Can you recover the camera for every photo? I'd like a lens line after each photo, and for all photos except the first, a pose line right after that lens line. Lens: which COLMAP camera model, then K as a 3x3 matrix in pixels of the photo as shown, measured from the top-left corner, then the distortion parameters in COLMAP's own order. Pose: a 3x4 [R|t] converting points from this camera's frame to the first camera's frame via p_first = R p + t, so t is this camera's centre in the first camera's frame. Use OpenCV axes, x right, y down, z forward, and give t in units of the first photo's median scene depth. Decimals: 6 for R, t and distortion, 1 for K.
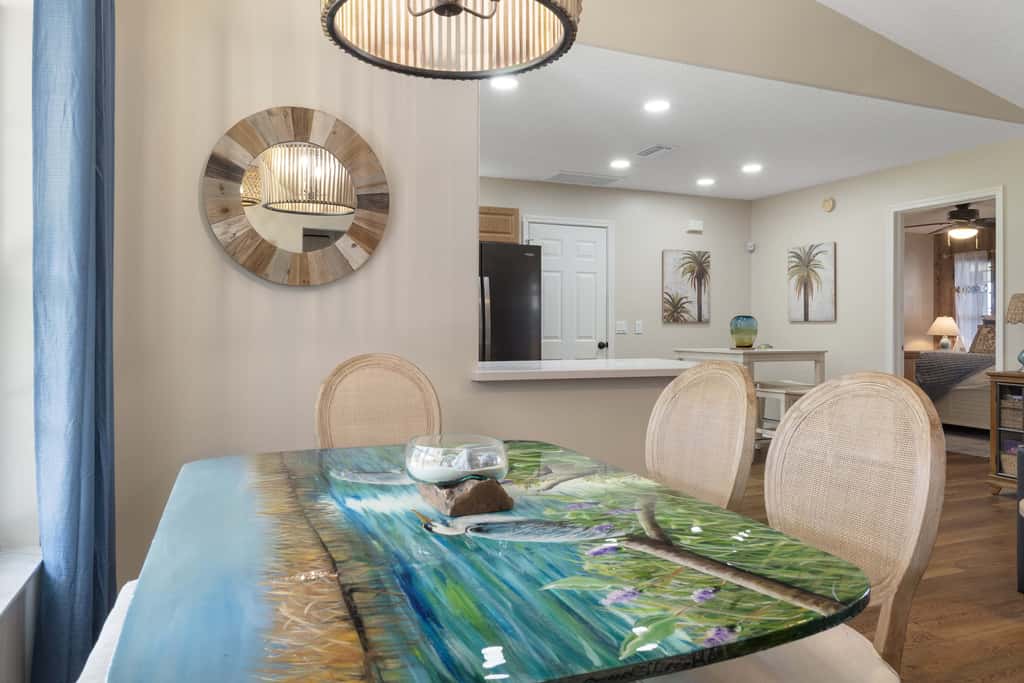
lens RADIAL K [[685.1, 0, 512.5], [0, 685.1, 326.7], [0, 0, 1]] dist [-0.001525, -0.000111]
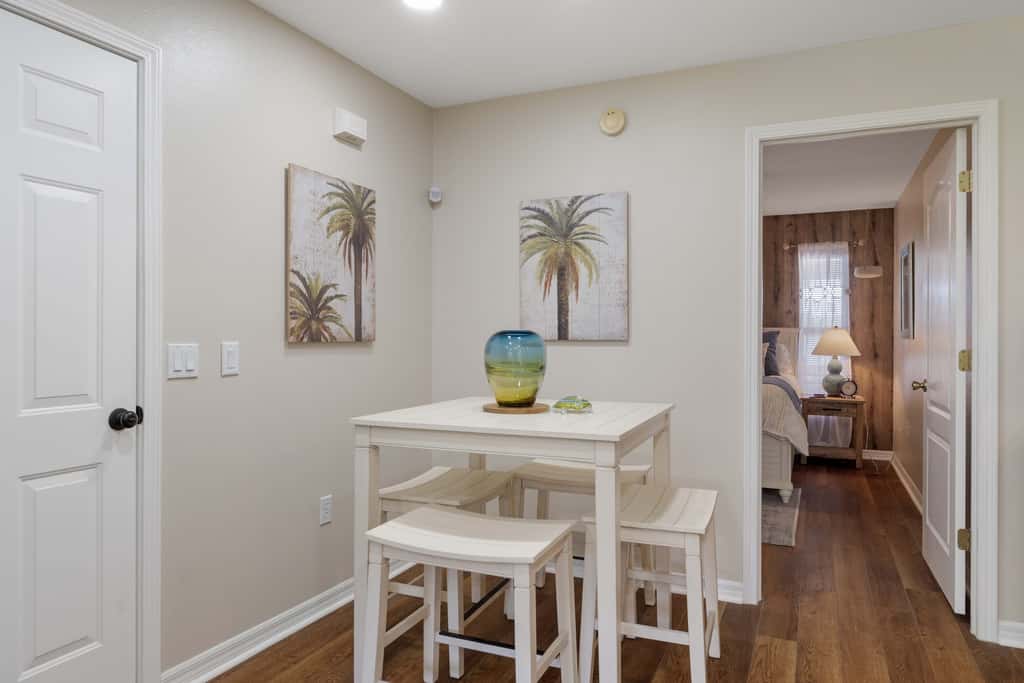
lens RADIAL K [[656.3, 0, 512.0], [0, 656.3, 341.5], [0, 0, 1]] dist [0.005320, 0.000496]
pose [[0.732670, -0.009876, 0.680512, 0.051205], [-0.001492, 0.999869, 0.016116, -0.014080], [-0.680582, -0.012823, 0.732559, 0.615615]]
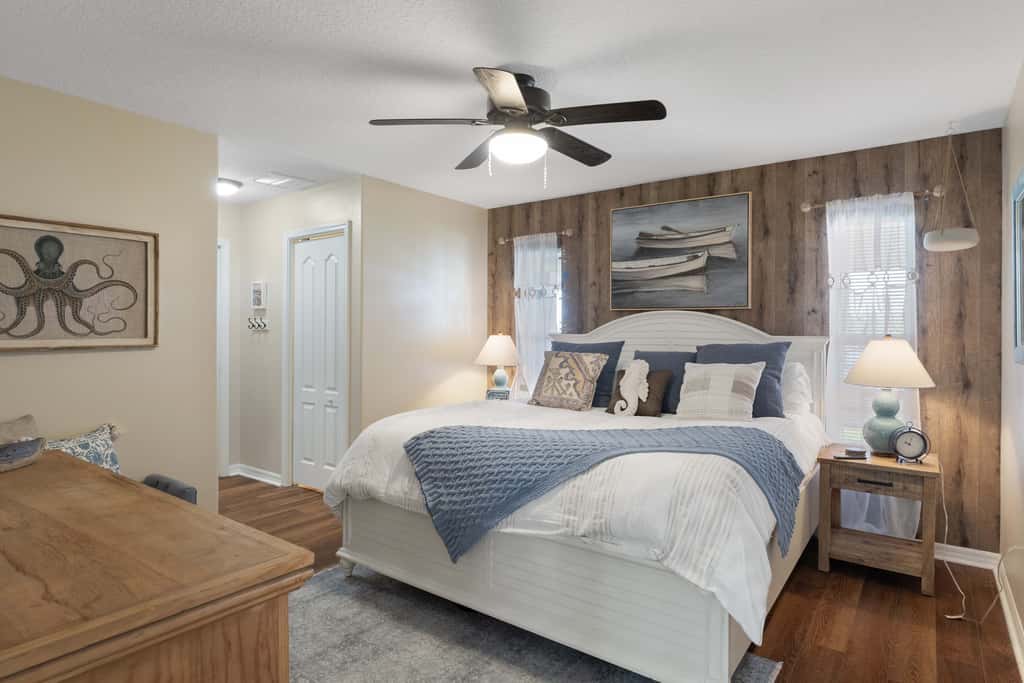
lens RADIAL K [[559.7, 0, 512.0], [0, 559.7, 341.5], [0, 0, 1]] dist [-0.003861, -0.001092]
pose [[0.853716, -0.002853, 0.520732, 0.503484], [-0.003123, 0.999939, 0.010598, -0.019293], [-0.520730, -0.010674, 0.853655, 0.750054]]
